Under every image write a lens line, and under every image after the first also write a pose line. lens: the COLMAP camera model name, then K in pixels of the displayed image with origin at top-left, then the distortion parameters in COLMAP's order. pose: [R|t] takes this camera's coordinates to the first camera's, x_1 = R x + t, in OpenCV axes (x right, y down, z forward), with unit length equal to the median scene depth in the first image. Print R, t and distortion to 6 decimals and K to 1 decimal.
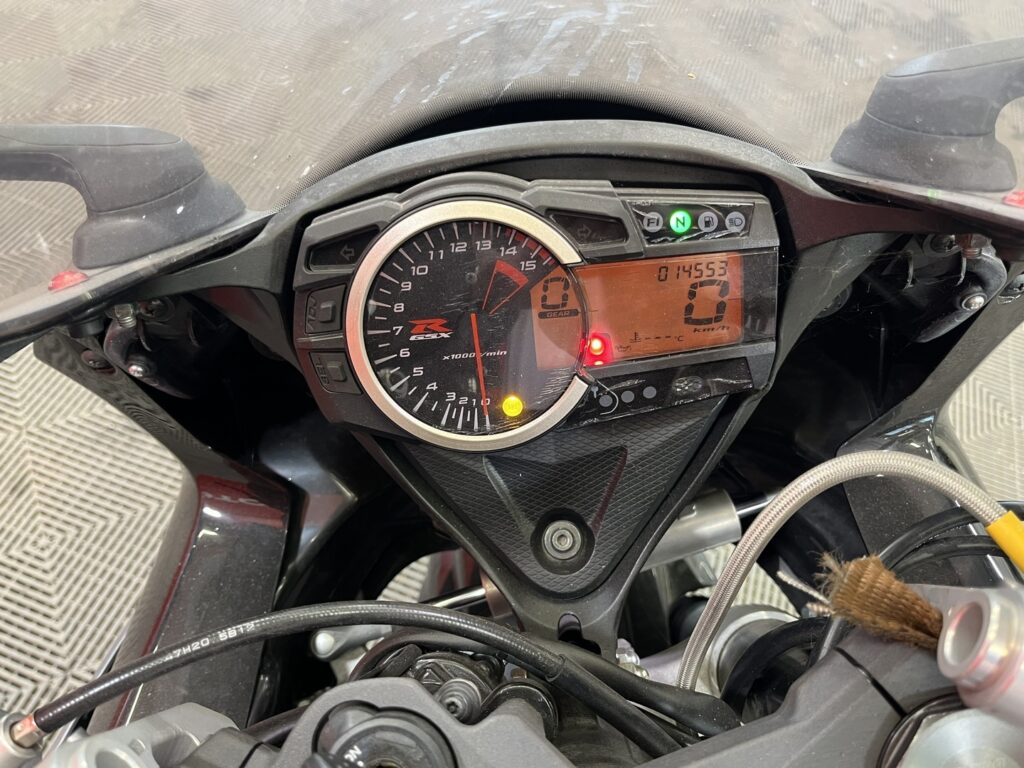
lens RADIAL K [[803.5, 0, 517.5], [0, 803.5, 379.5], [0, 0, 1]] dist [0.076079, -0.116827]
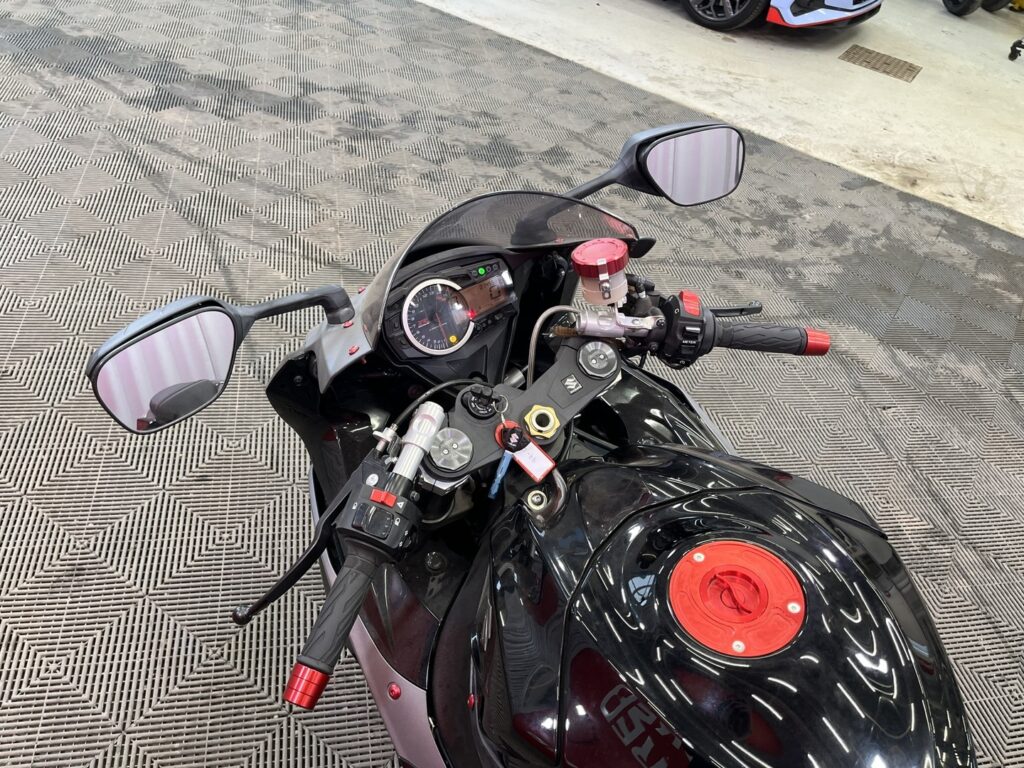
lens RADIAL K [[803.5, 0, 517.5], [0, 803.5, 379.5], [0, 0, 1]] dist [0.076079, -0.116827]
pose [[0.865101, -0.318254, 0.387703, -1.096776], [0.370406, 0.926526, -0.065948, 0.497526], [-0.338229, 0.200659, 0.919422, -2.040597]]
